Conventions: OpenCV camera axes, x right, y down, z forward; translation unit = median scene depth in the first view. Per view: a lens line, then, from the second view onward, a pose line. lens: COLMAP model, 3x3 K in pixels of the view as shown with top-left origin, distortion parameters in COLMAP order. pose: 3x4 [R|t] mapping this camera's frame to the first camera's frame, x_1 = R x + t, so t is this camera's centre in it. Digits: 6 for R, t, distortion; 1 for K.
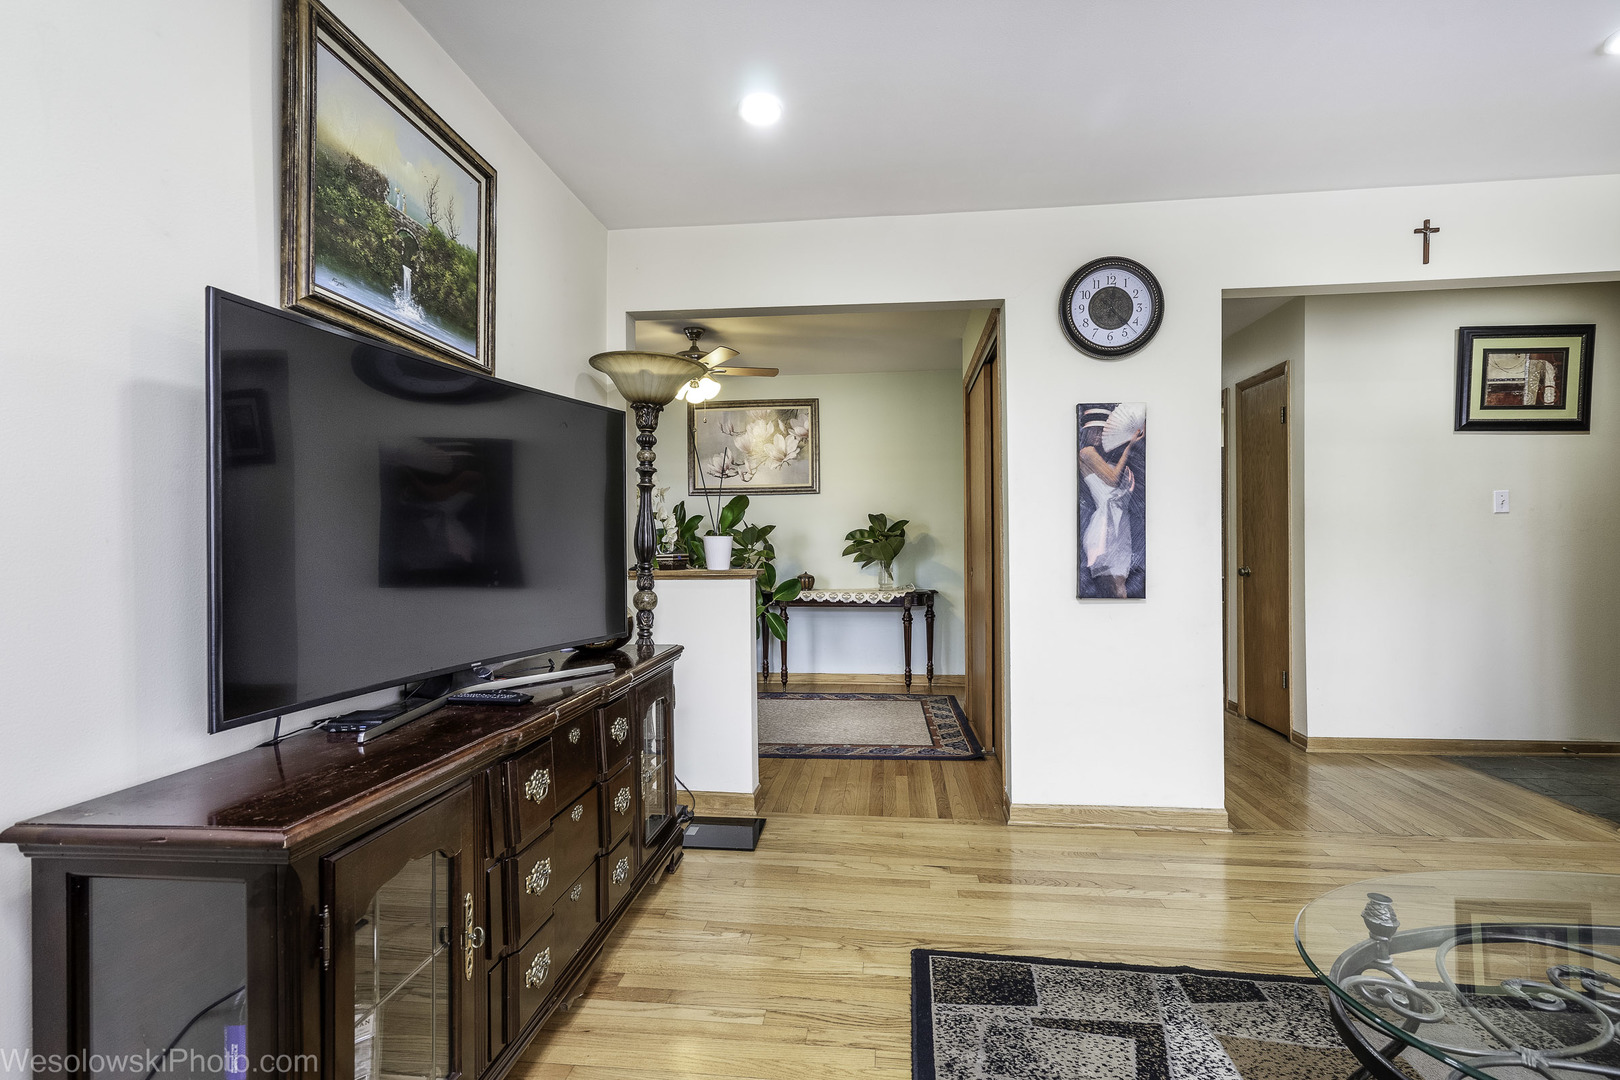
lens RADIAL K [[735.8, 0, 794.0], [0, 735.8, 540.5], [0, 0, 1]] dist [-0.001777, 0.009533]
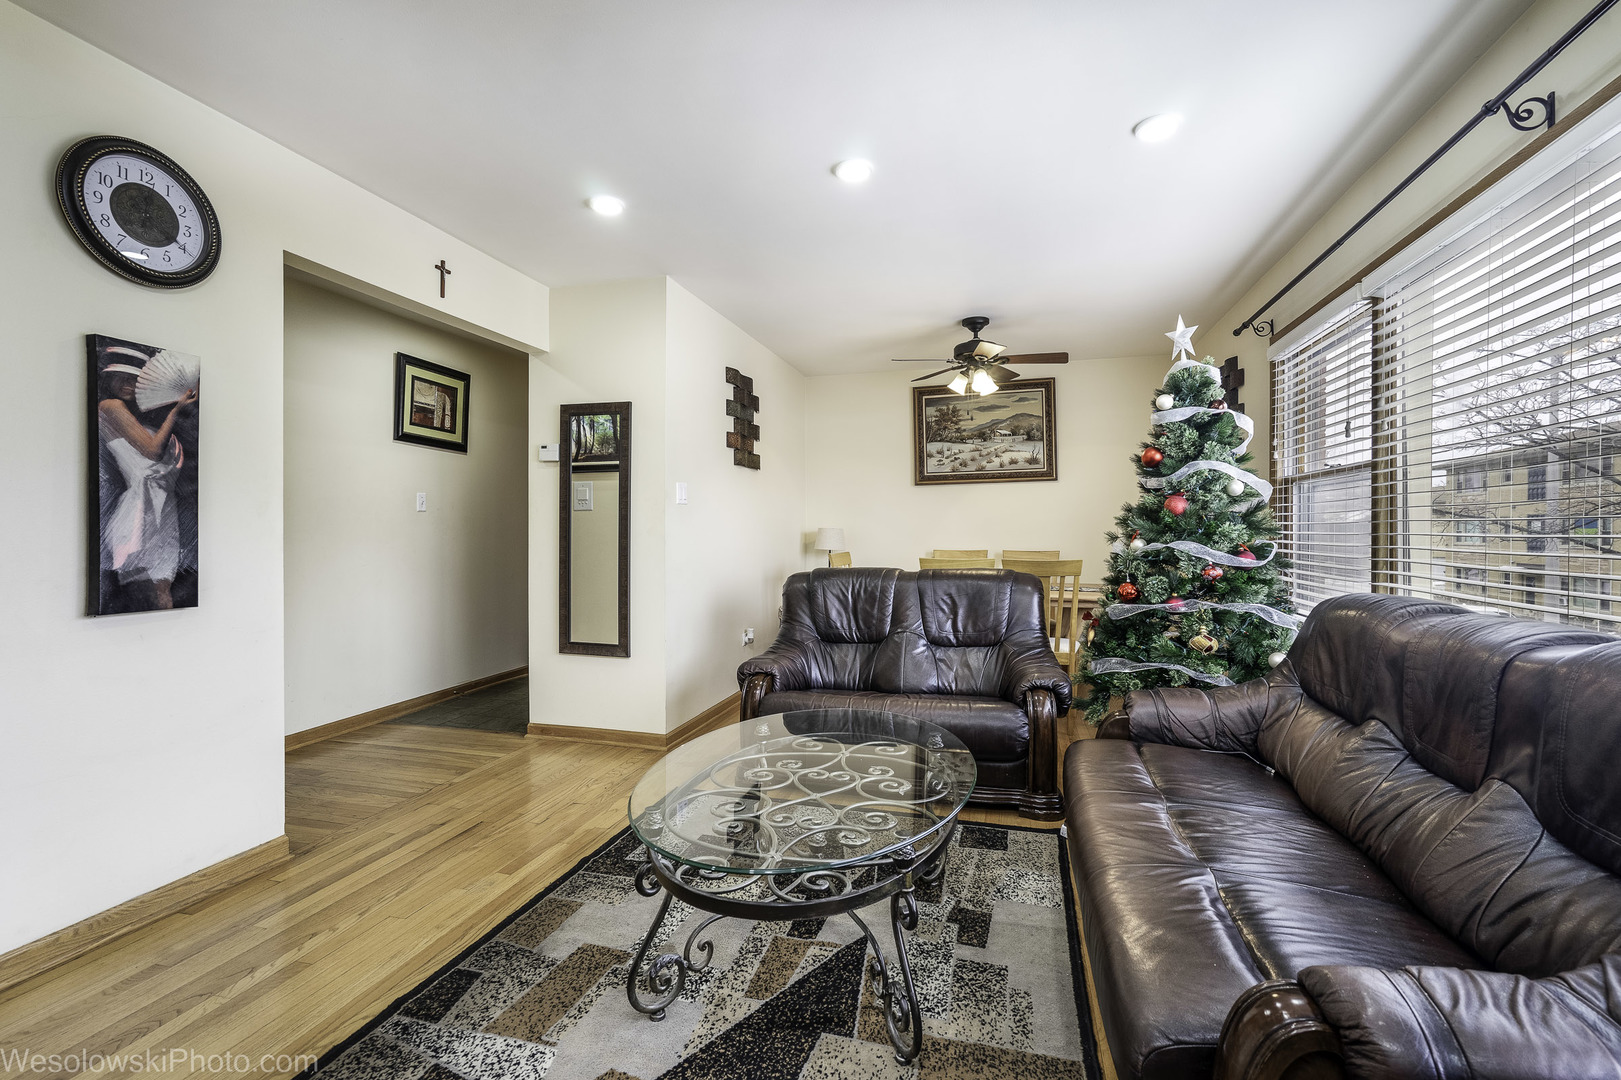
lens RADIAL K [[736.3, 0, 797.7], [0, 736.3, 533.4], [0, 0, 1]] dist [-0.001777, 0.009533]
pose [[0.161589, 0.002878, 0.986854, -0.177936], [-0.001787, 0.999995, -0.002624, 0.001683], [-0.986856, -0.001340, 0.161594, 0.220419]]
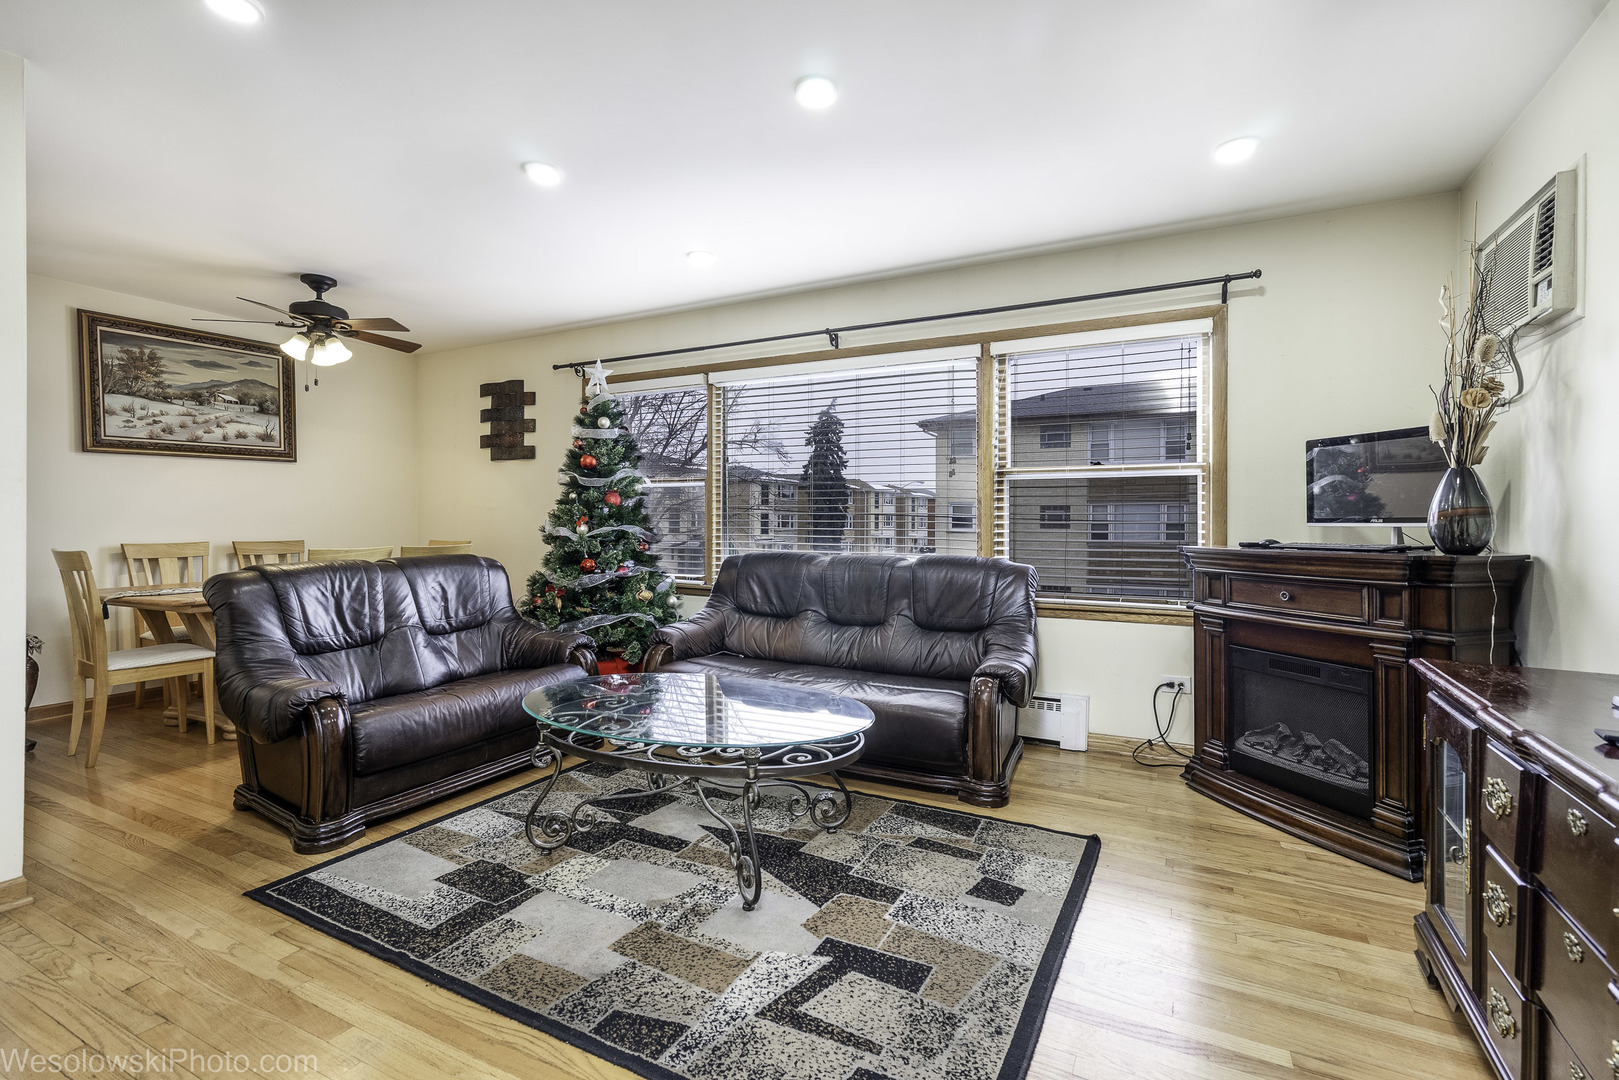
lens RADIAL K [[735.4, 0, 812.9], [0, 735.4, 537.5], [0, 0, 1]] dist [-0.001777, 0.009533]
pose [[-0.933140, -0.004024, 0.359491, 0.042341], [0.003860, 0.999768, 0.021211, 0.002910], [-0.359493, 0.021181, -0.932907, 0.990529]]
